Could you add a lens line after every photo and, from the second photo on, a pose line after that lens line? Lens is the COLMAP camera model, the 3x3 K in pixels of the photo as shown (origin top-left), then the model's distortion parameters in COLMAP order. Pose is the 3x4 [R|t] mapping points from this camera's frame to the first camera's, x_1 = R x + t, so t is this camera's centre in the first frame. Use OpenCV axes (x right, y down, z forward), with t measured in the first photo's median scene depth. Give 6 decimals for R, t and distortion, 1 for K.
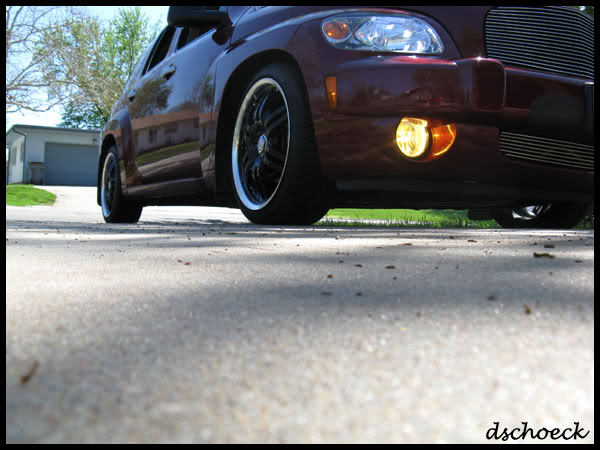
lens RADIAL K [[615.0, 0, 300.0], [0, 615.0, 225.0], [0, 0, 1]] dist [-0.271953, -0.005718]
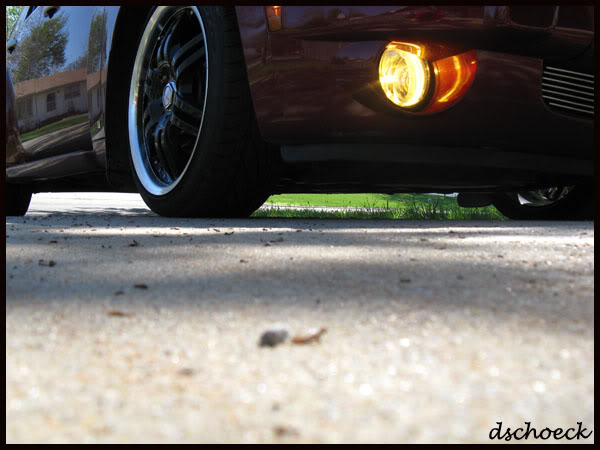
lens RADIAL K [[669.0, 0, 300.0], [0, 669.0, 225.0], [0, 0, 1]] dist [-0.009447, -0.006325]
pose [[0.996744, -0.008164, 0.080215, 0.014967], [0.006717, 0.999810, 0.018286, -0.003129], [-0.080349, -0.017687, 0.996610, 0.198681]]
